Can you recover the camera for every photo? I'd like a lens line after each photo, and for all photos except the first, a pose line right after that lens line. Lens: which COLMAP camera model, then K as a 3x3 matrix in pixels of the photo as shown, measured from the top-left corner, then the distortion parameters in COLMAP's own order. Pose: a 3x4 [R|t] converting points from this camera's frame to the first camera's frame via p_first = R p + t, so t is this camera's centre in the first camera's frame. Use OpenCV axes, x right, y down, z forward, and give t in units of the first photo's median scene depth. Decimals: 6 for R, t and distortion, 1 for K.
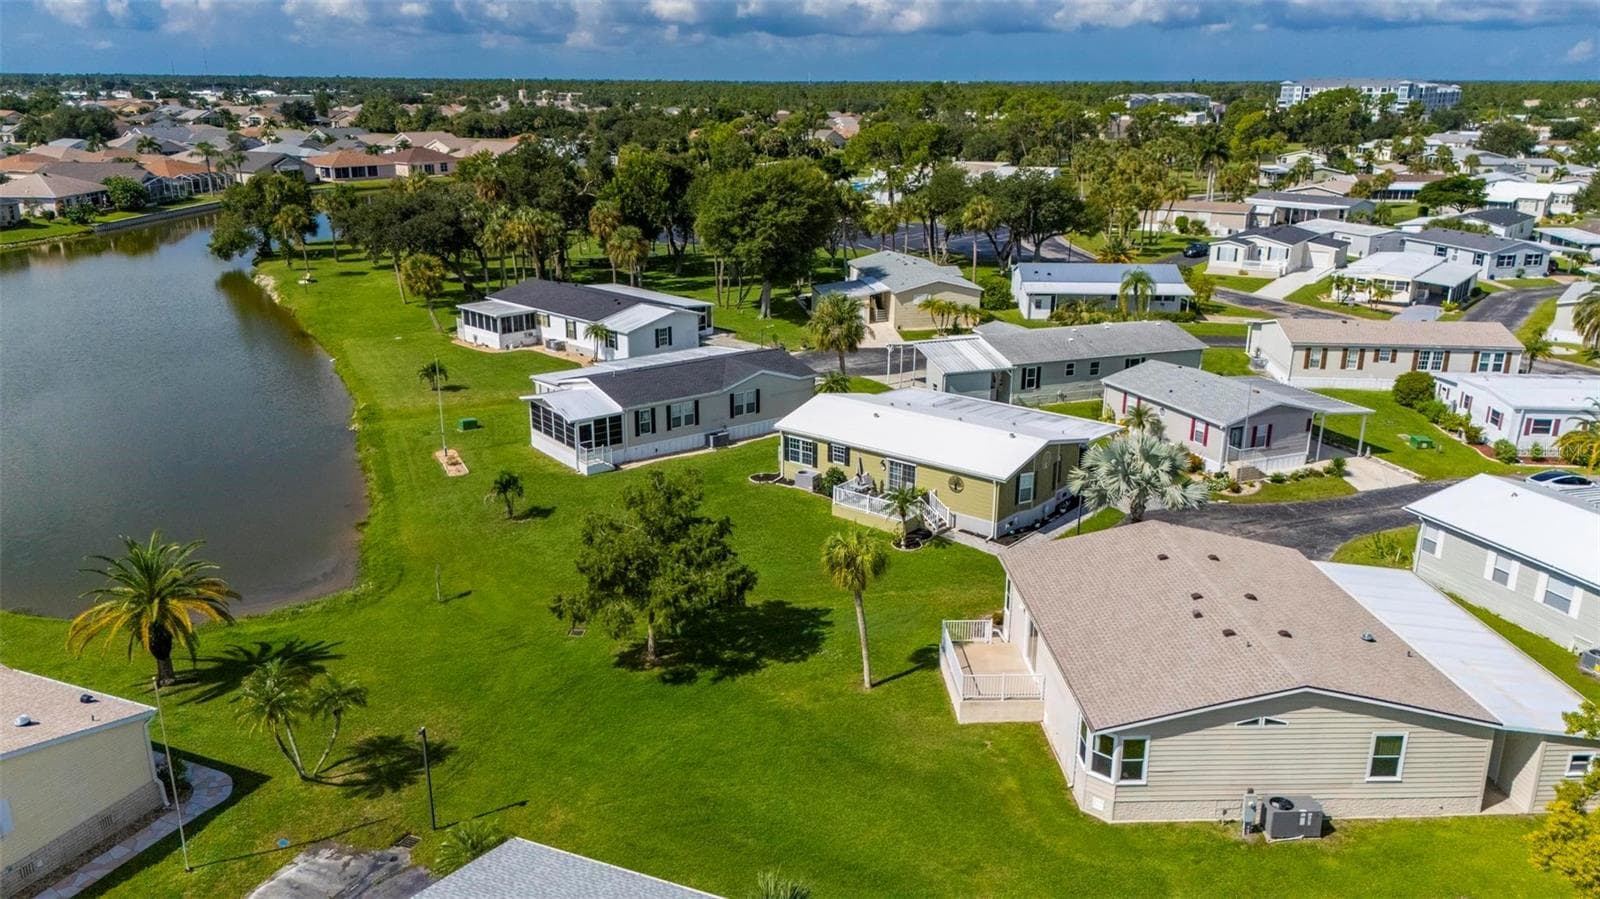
lens RADIAL K [[1172.0, 0, 794.1], [0, 1172.0, 457.3], [0, 0, 1]] dist [0.072124, -0.071087]
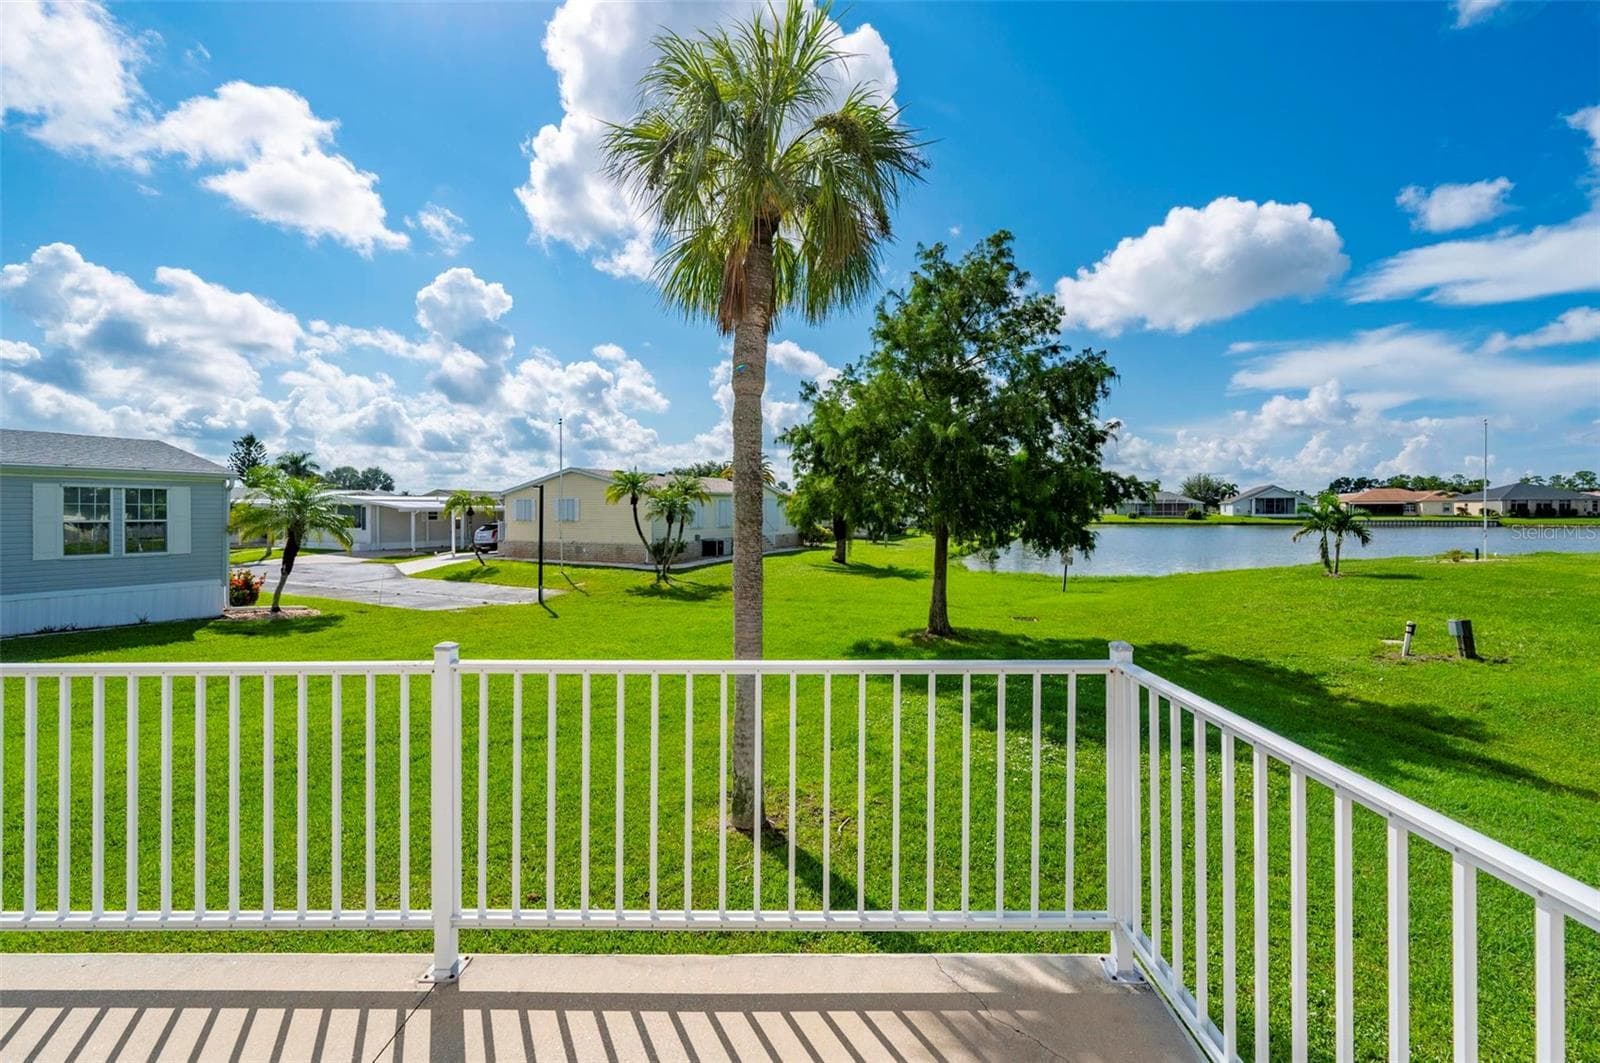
lens RADIAL K [[641.4, 0, 815.3], [0, 641.4, 508.6], [0, 0, 1]] dist [-0.000126, -0.000980]
pose [[-0.045935, -0.005015, -0.998932, 0.109107], [-0.300936, 0.953601, 0.009051, 0.084778], [0.952537, 0.301030, -0.045313, 0.612481]]
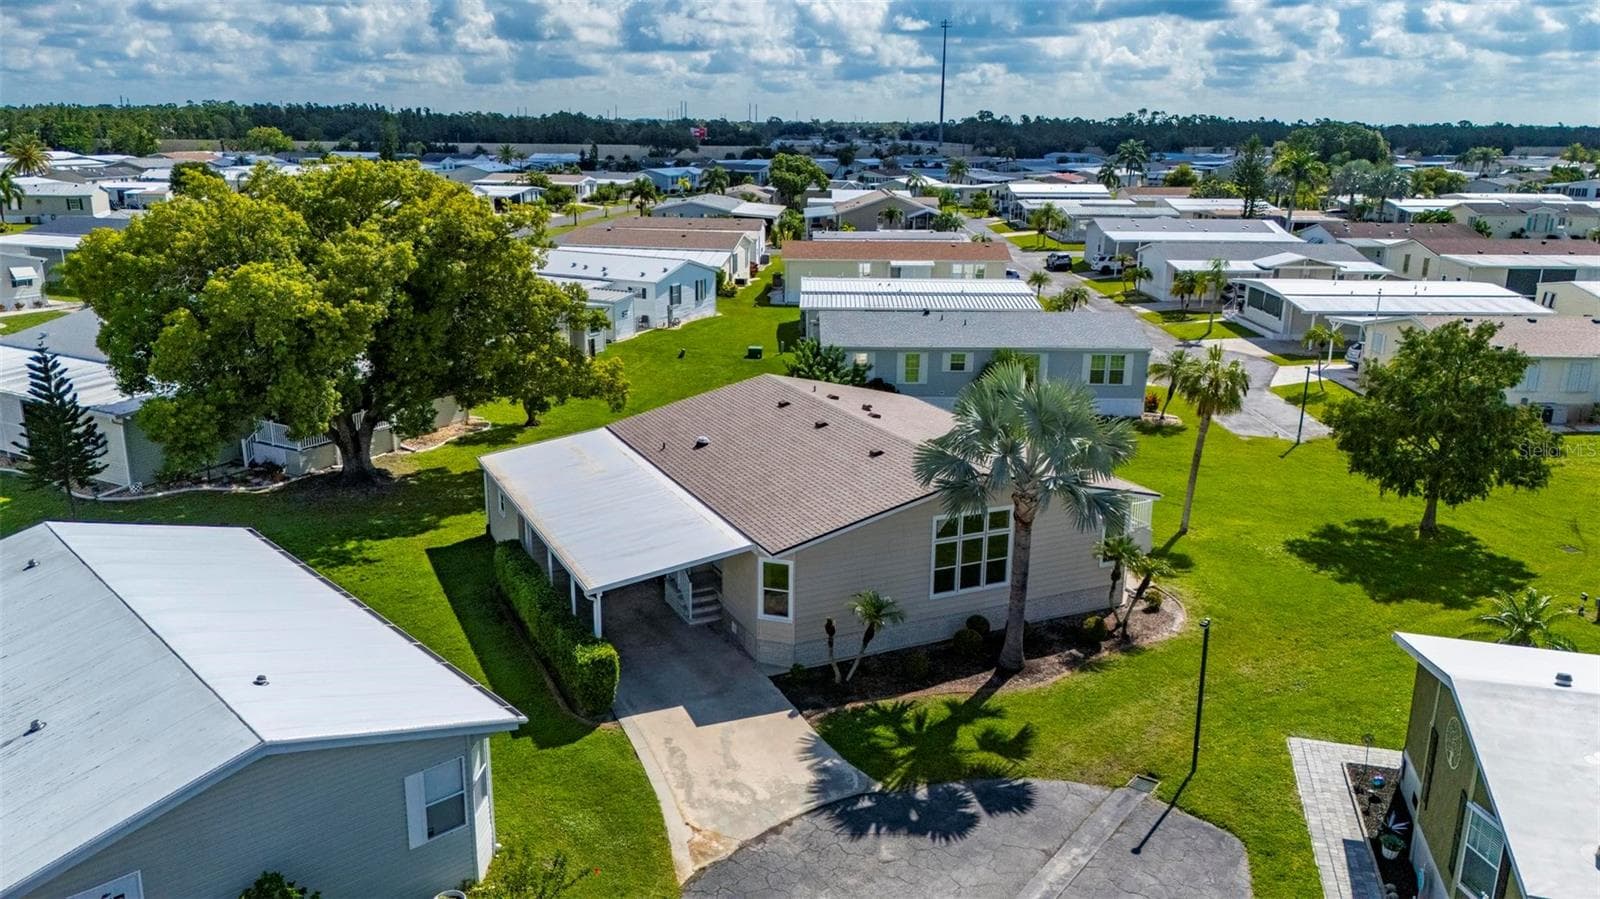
lens RADIAL K [[1172.0, 0, 796.8], [0, 1172.0, 447.8], [0, 0, 1]] dist [0.072124, -0.071087]
pose [[-0.917565, 0.093822, -0.386357, 0.413992], [-0.132852, 0.843550, 0.520359, -0.174654], [0.374733, 0.528792, -0.761548, 0.941893]]
